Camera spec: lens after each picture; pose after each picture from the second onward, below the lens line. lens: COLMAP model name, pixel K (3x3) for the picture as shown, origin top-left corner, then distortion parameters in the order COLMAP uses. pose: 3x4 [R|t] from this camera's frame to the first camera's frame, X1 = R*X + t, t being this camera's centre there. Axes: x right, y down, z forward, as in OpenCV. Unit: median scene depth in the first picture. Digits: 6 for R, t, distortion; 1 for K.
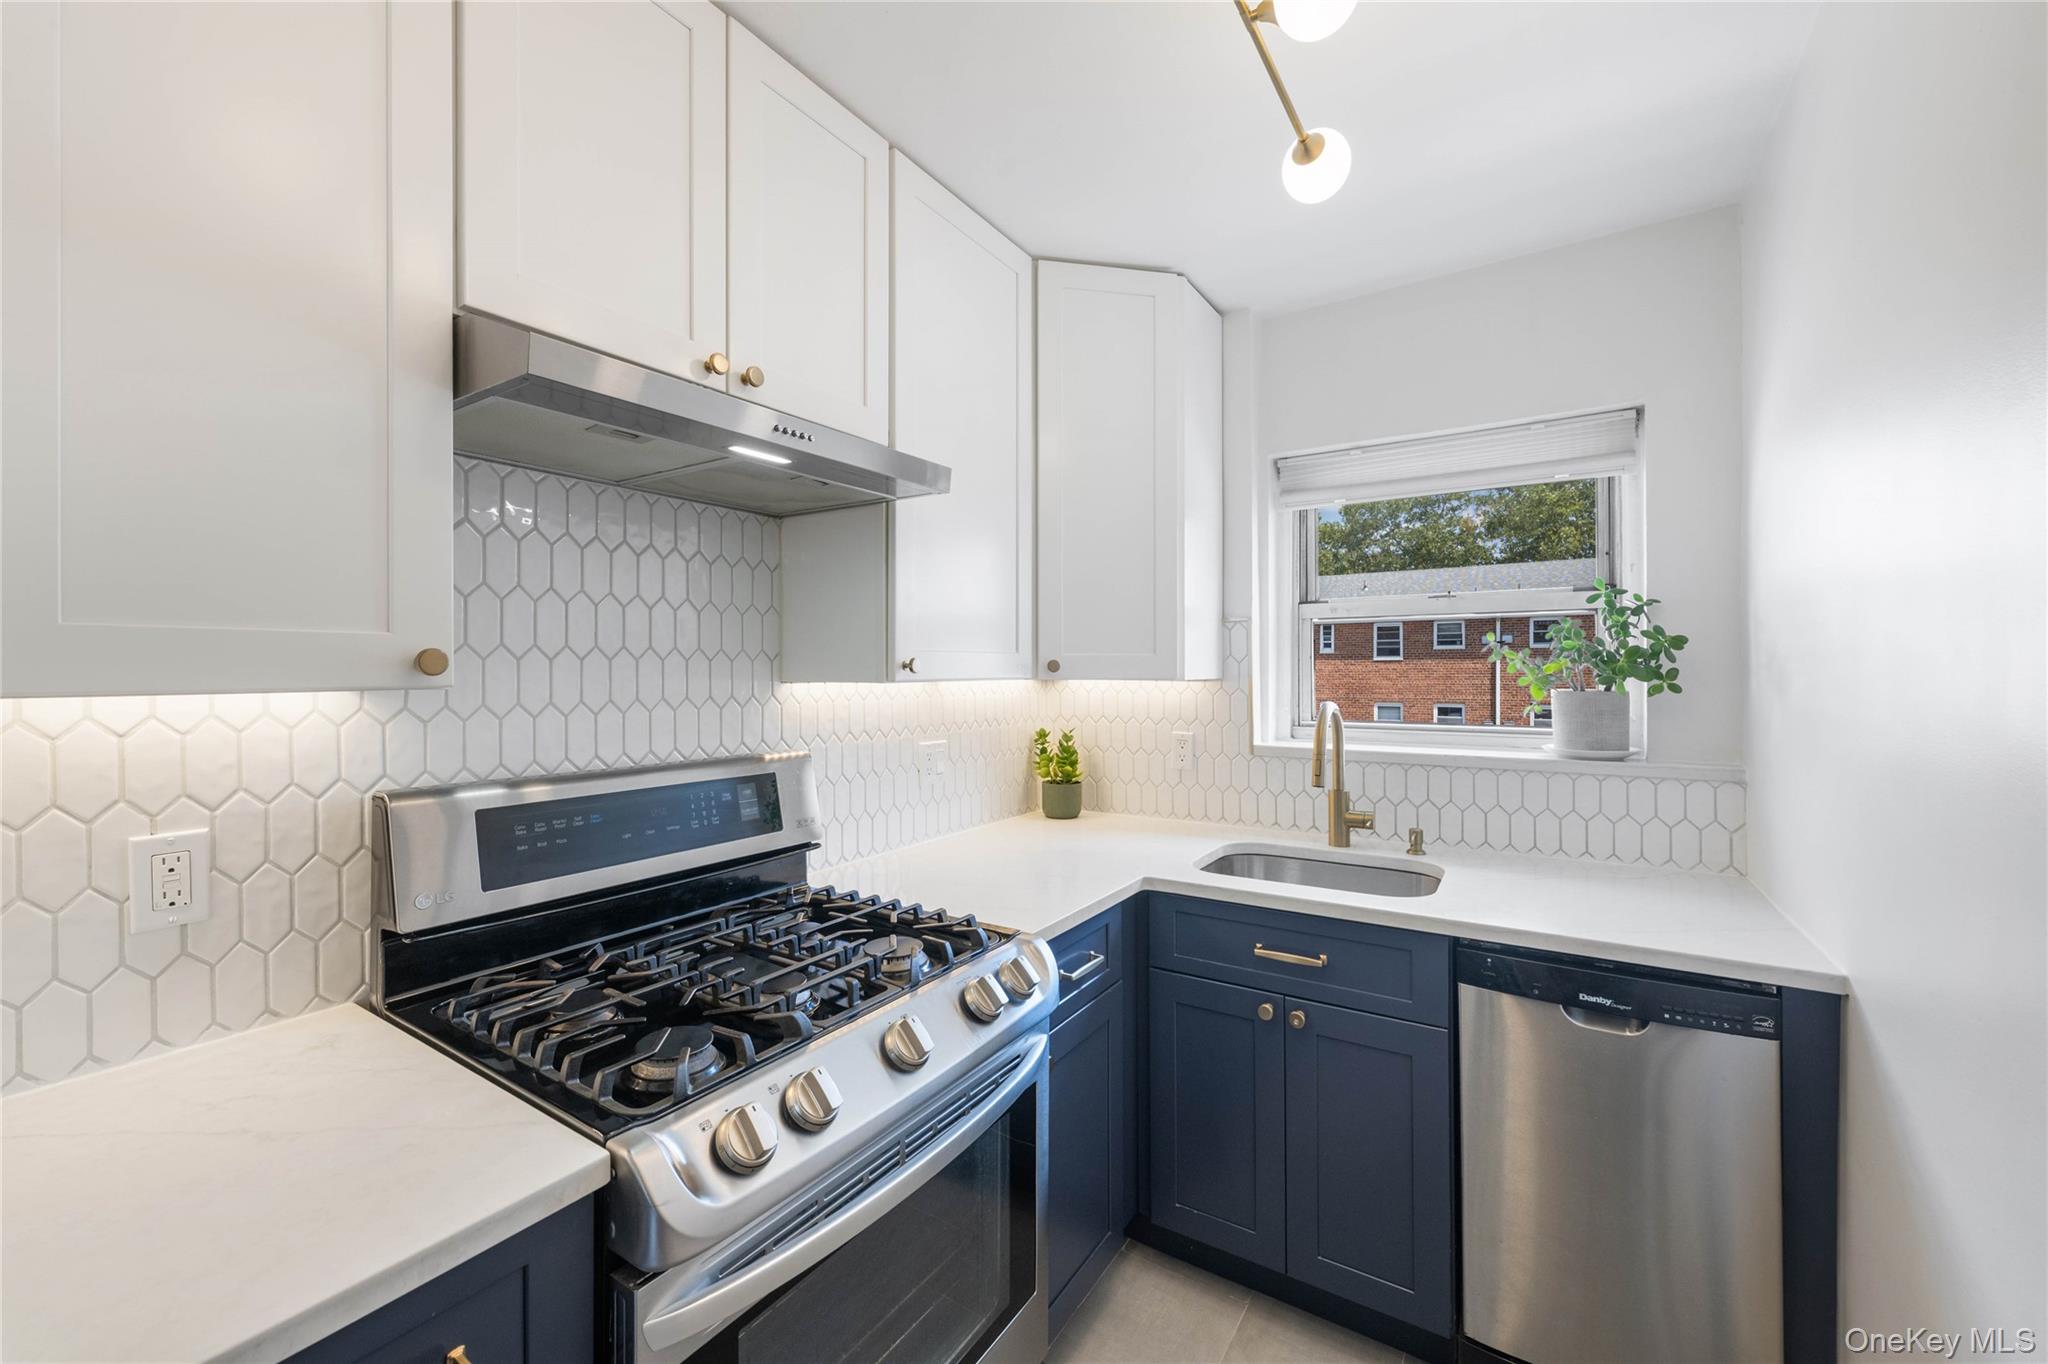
lens RADIAL K [[816.8, 0, 1000.9], [0, 816.8, 667.4], [0, 0, 1]] dist [-0.002413, -0.000161]
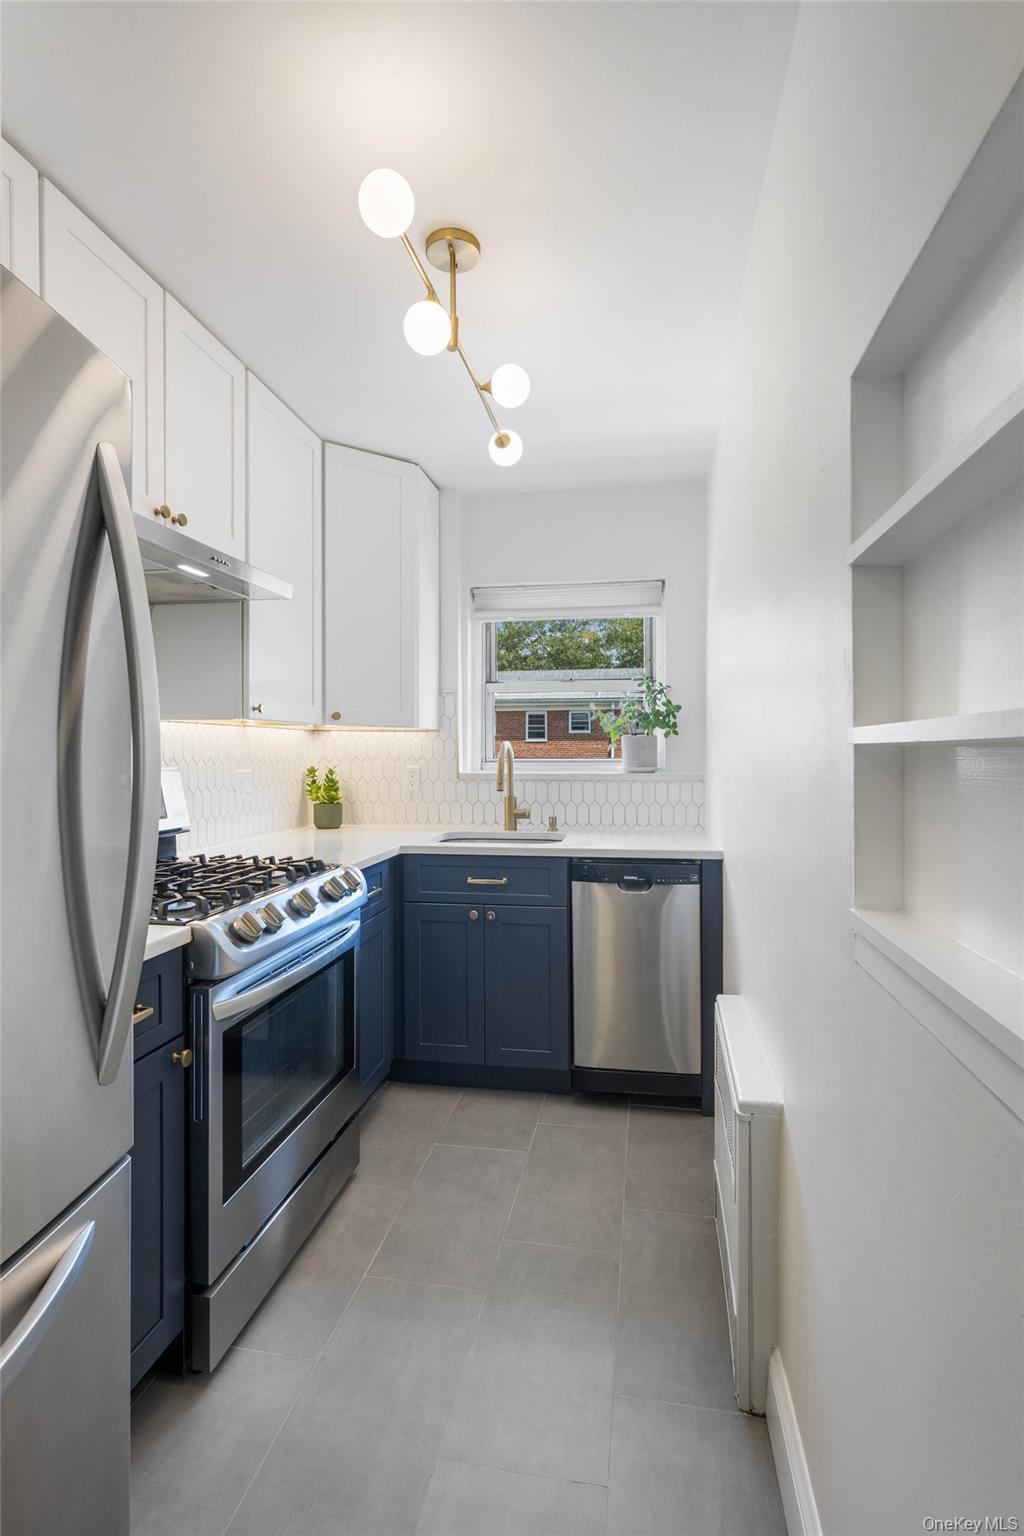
lens RADIAL K [[762.7, 0, 510.9], [0, 762.7, 747.4], [0, 0, 1]] dist [0.000320, 0.000056]
pose [[0.917121, 0.005768, 0.398568, -0.198812], [-0.003573, 0.999974, -0.006249, 0.063133], [-0.398594, 0.004307, 0.917118, -0.409417]]
